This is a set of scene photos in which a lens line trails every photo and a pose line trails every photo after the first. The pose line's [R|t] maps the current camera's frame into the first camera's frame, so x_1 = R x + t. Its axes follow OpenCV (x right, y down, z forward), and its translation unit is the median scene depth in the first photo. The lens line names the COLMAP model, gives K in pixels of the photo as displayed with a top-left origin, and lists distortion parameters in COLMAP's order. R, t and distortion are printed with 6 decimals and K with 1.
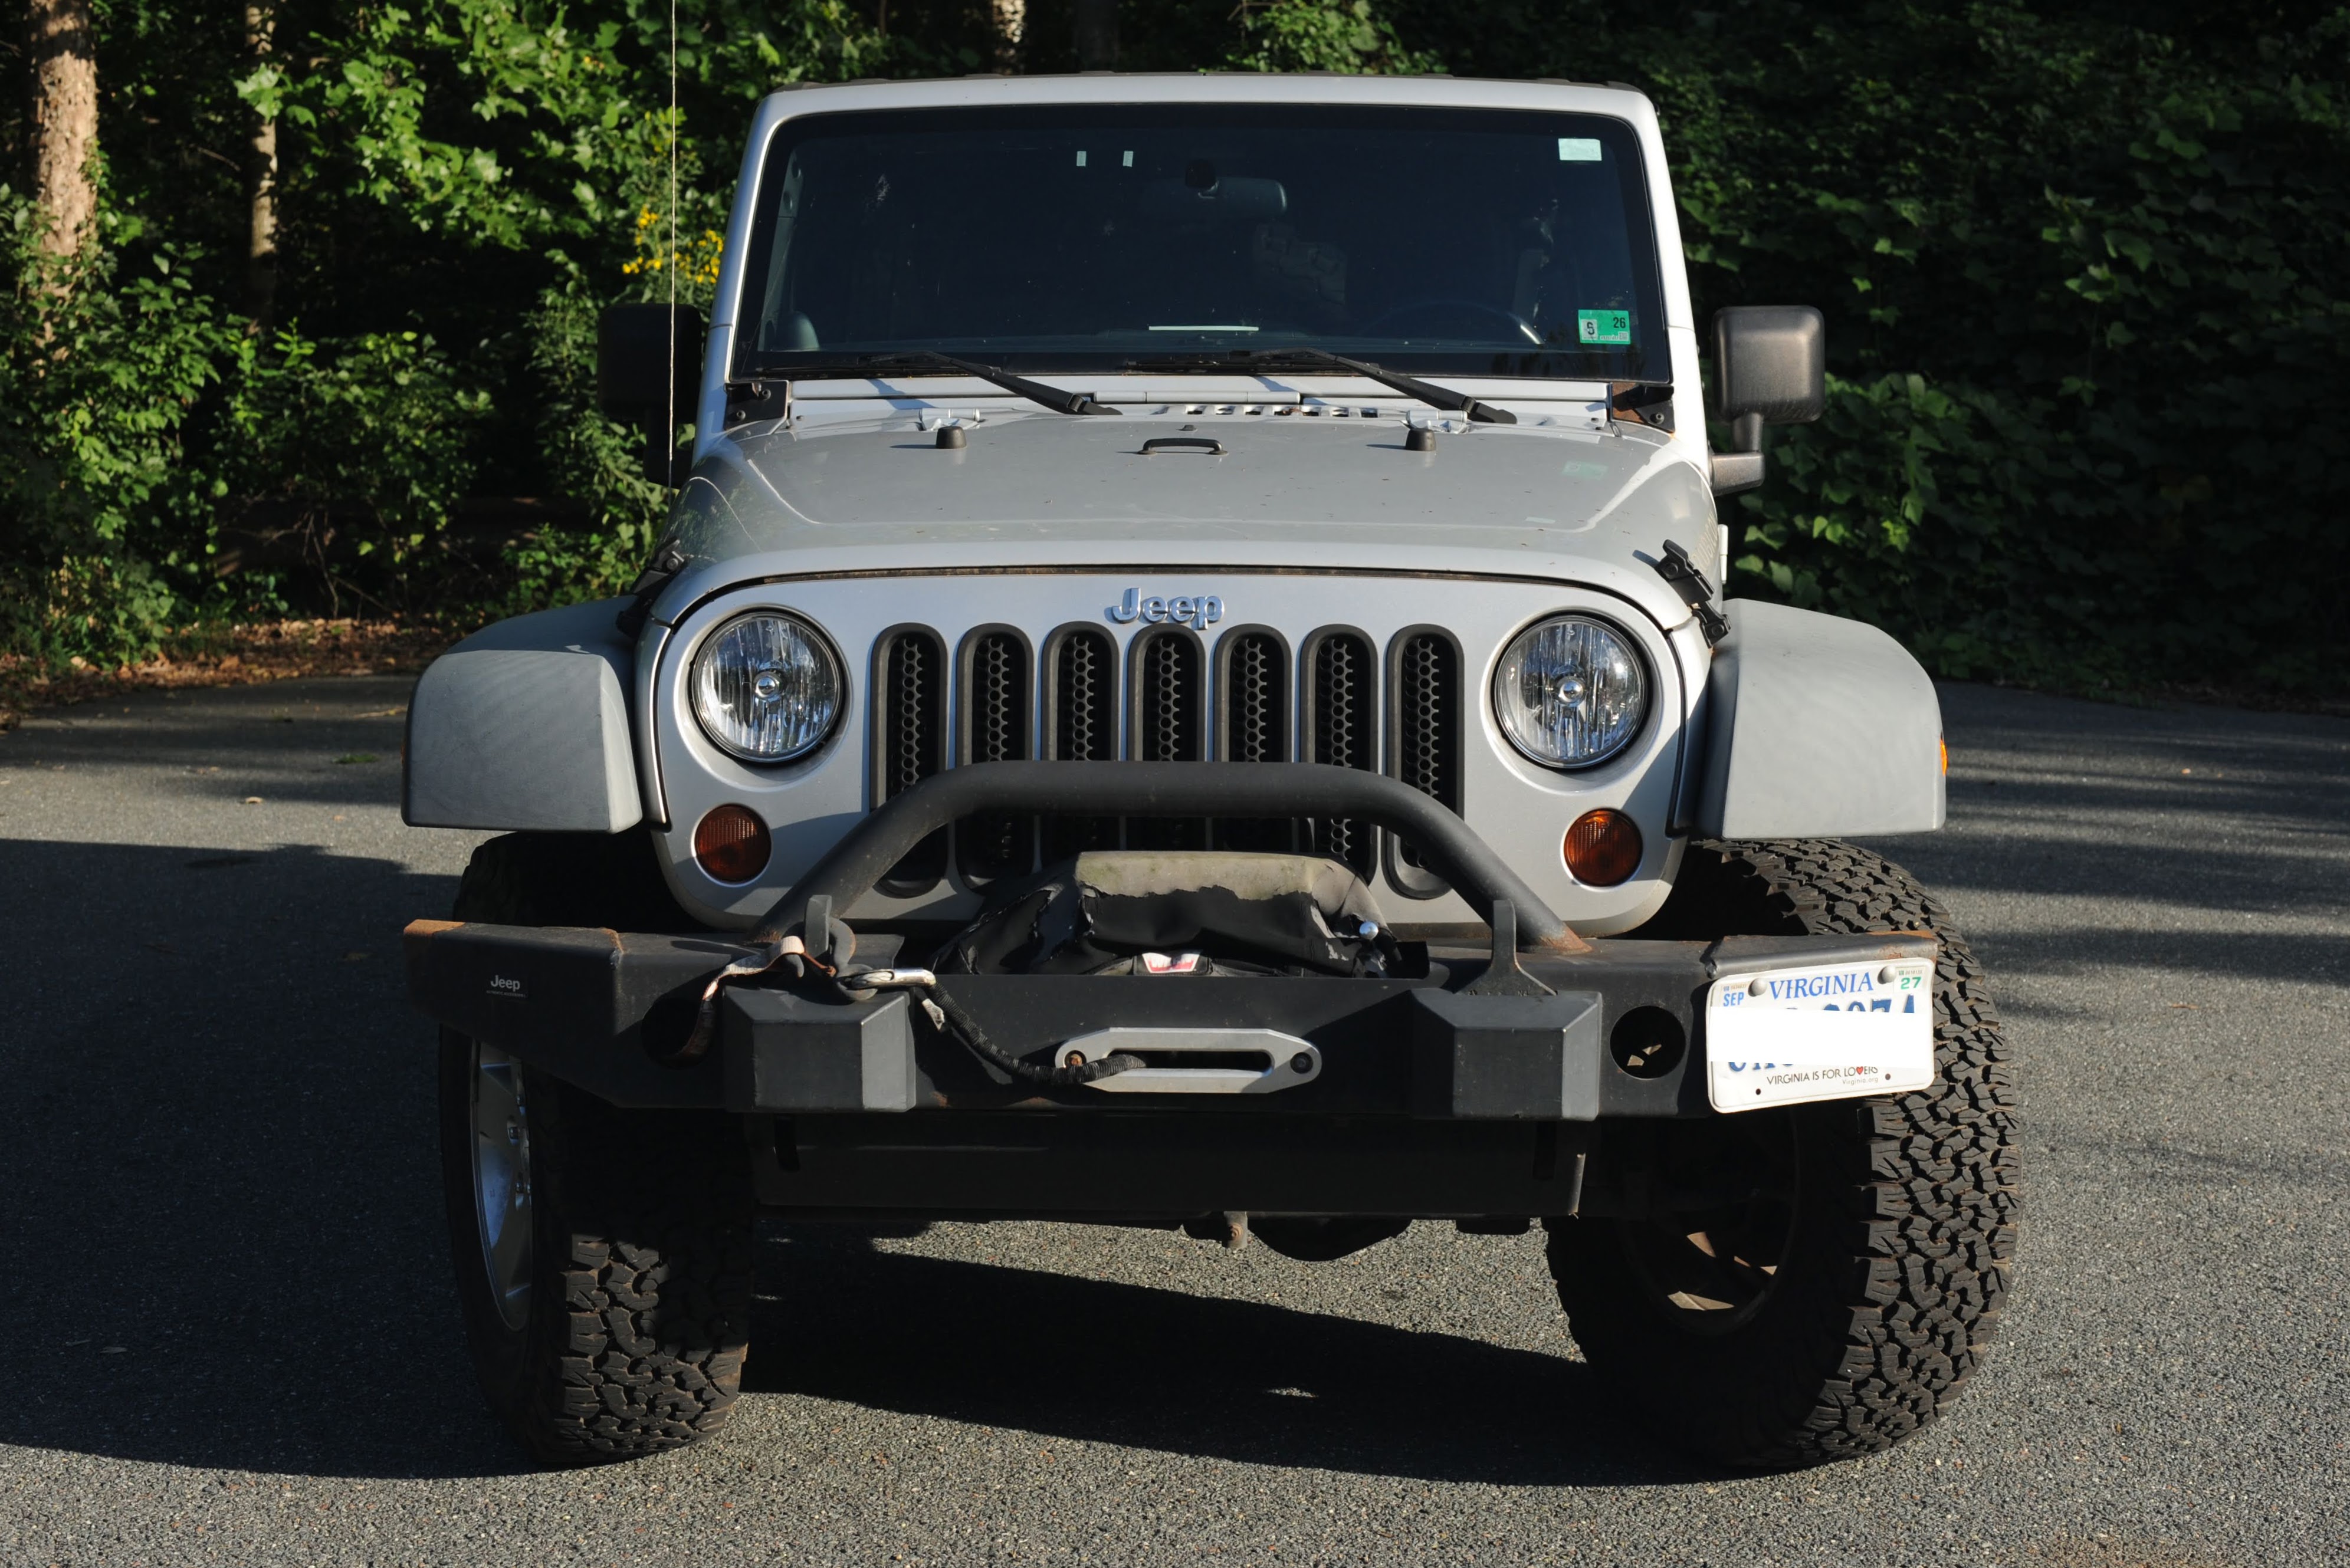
lens RADIAL K [[3618.7, 0, 1296.9], [0, 3618.7, 795.4], [0, 0, 1]] dist [0.061304, -0.010035]
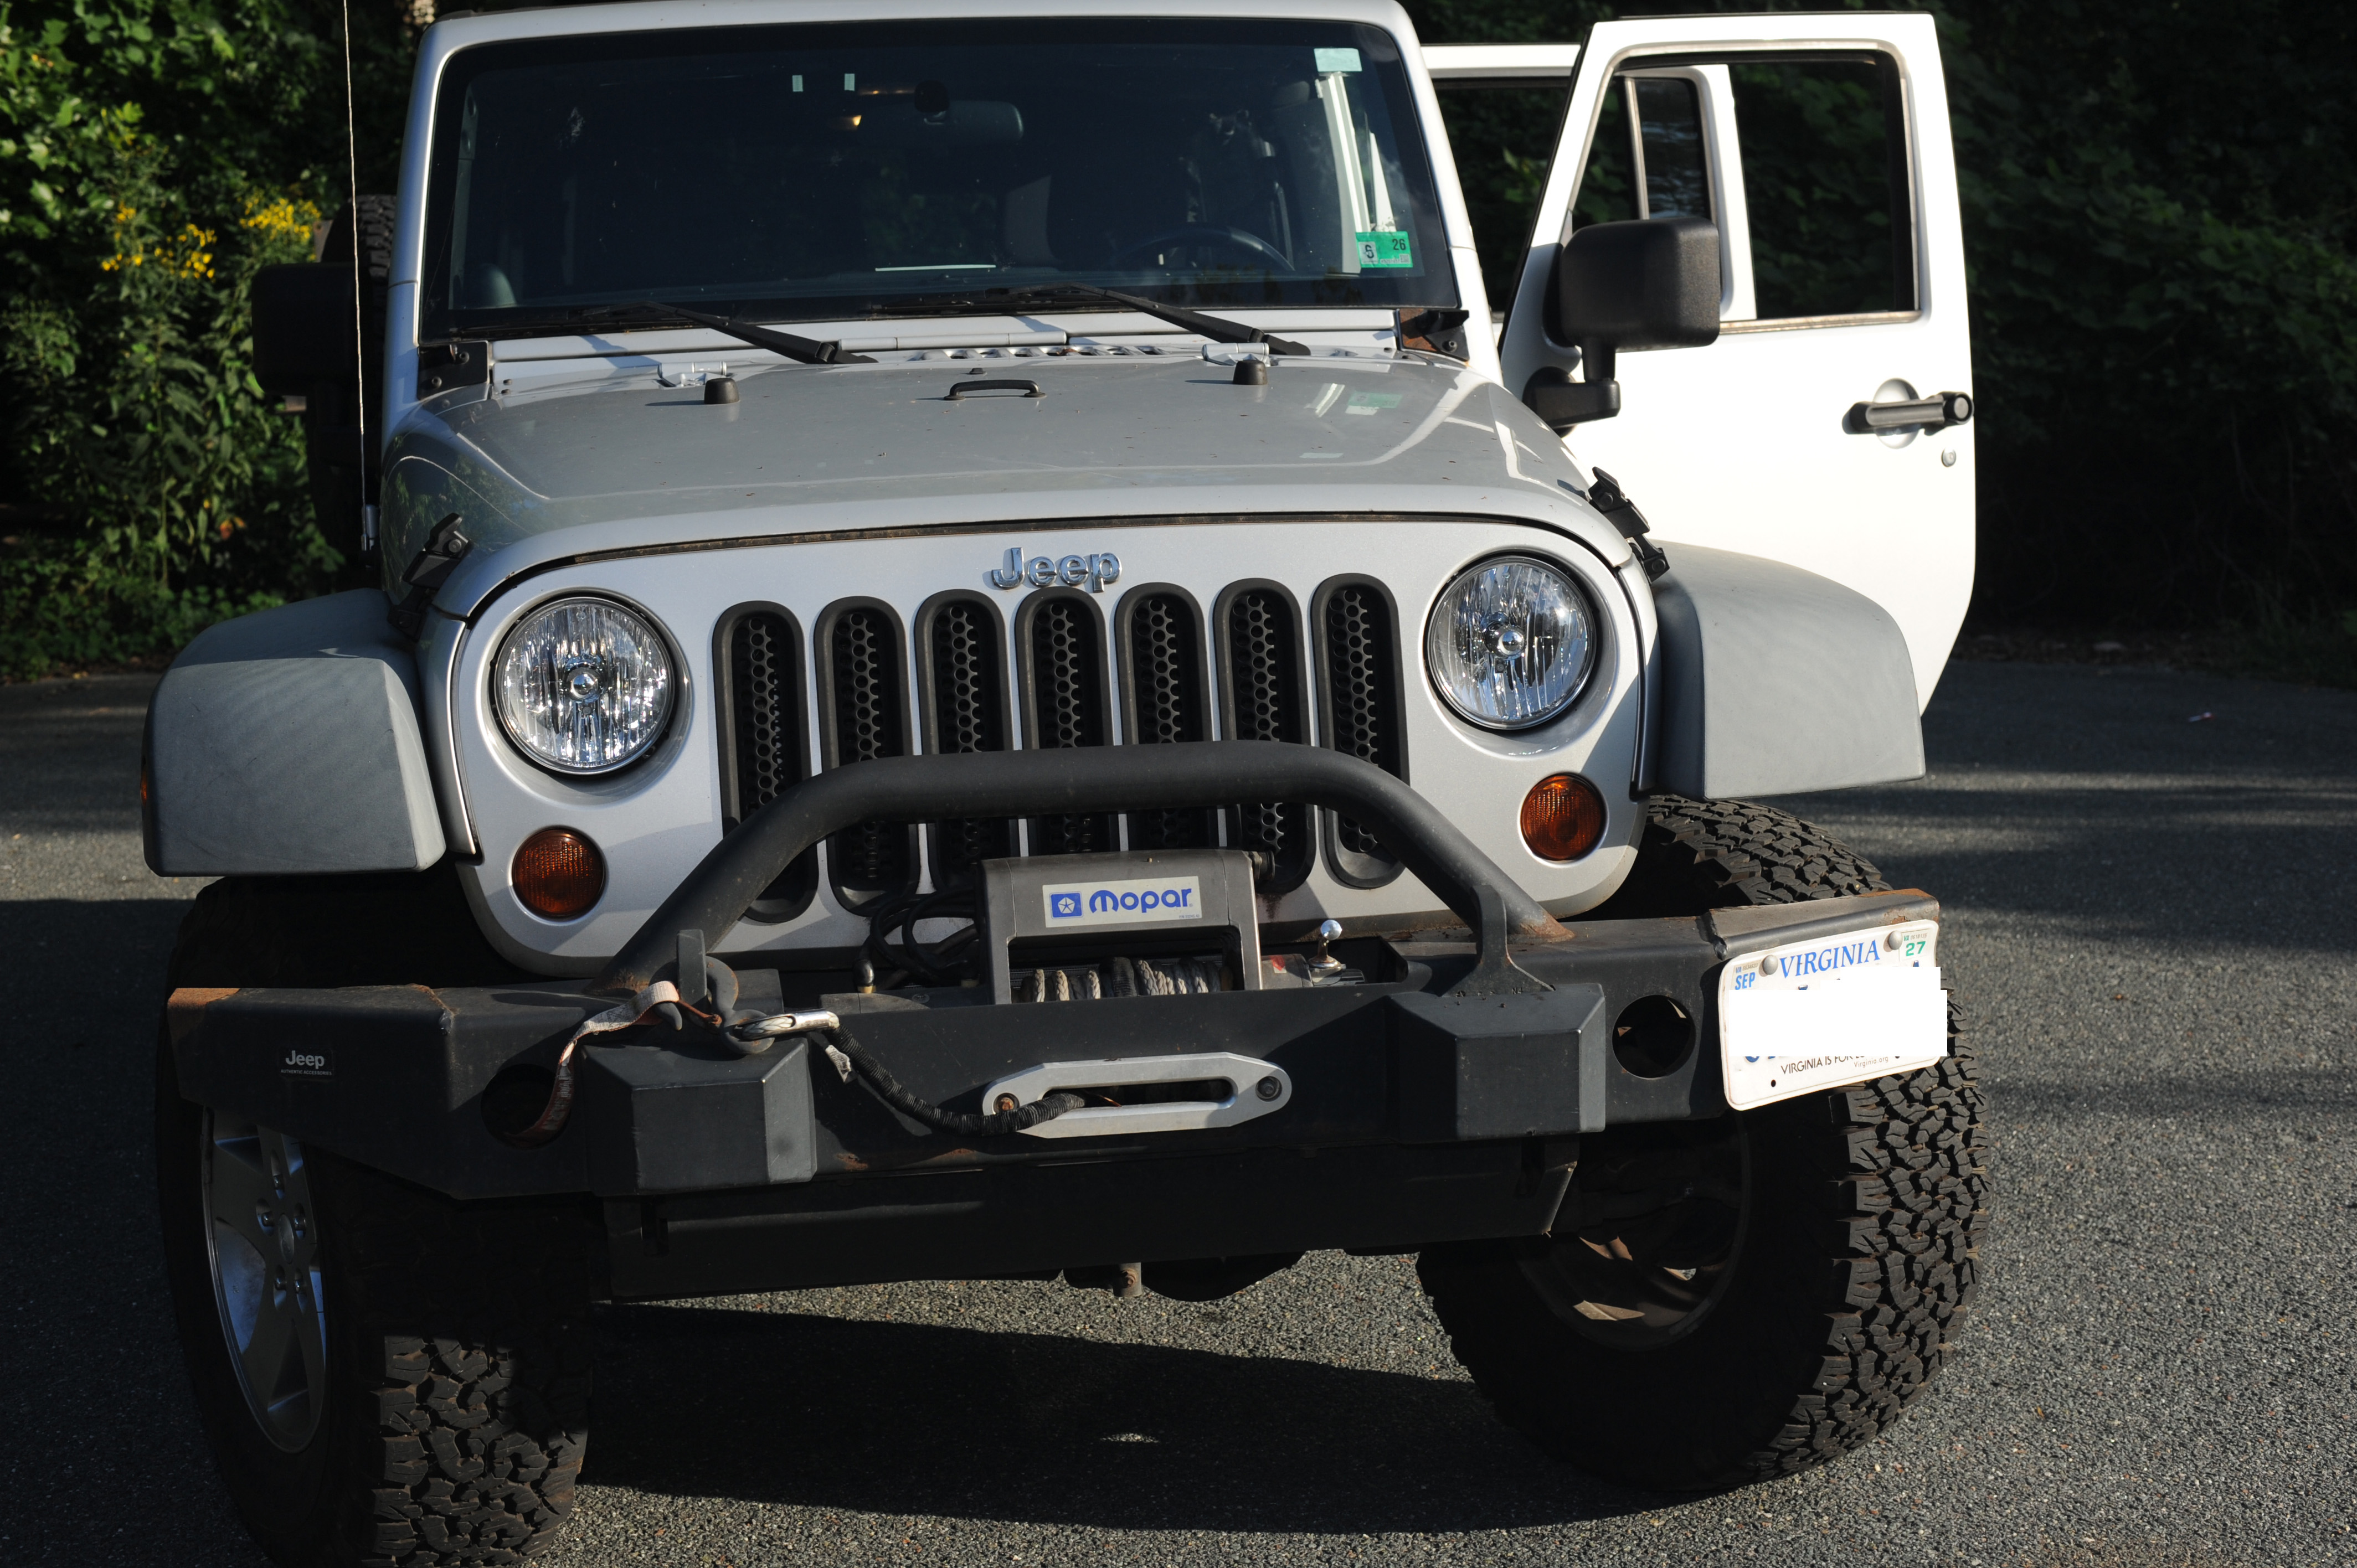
lens RADIAL K [[3399.2, 0, 1178.5], [0, 3399.2, 784.0], [0, 0, 1]] dist [-0.028416, 0.082067]
pose [[0.987102, -0.057202, 0.149522, -0.130251], [0.056158, 0.998359, 0.011195, -0.008207], [-0.149917, -0.002654, 0.988695, 0.197015]]
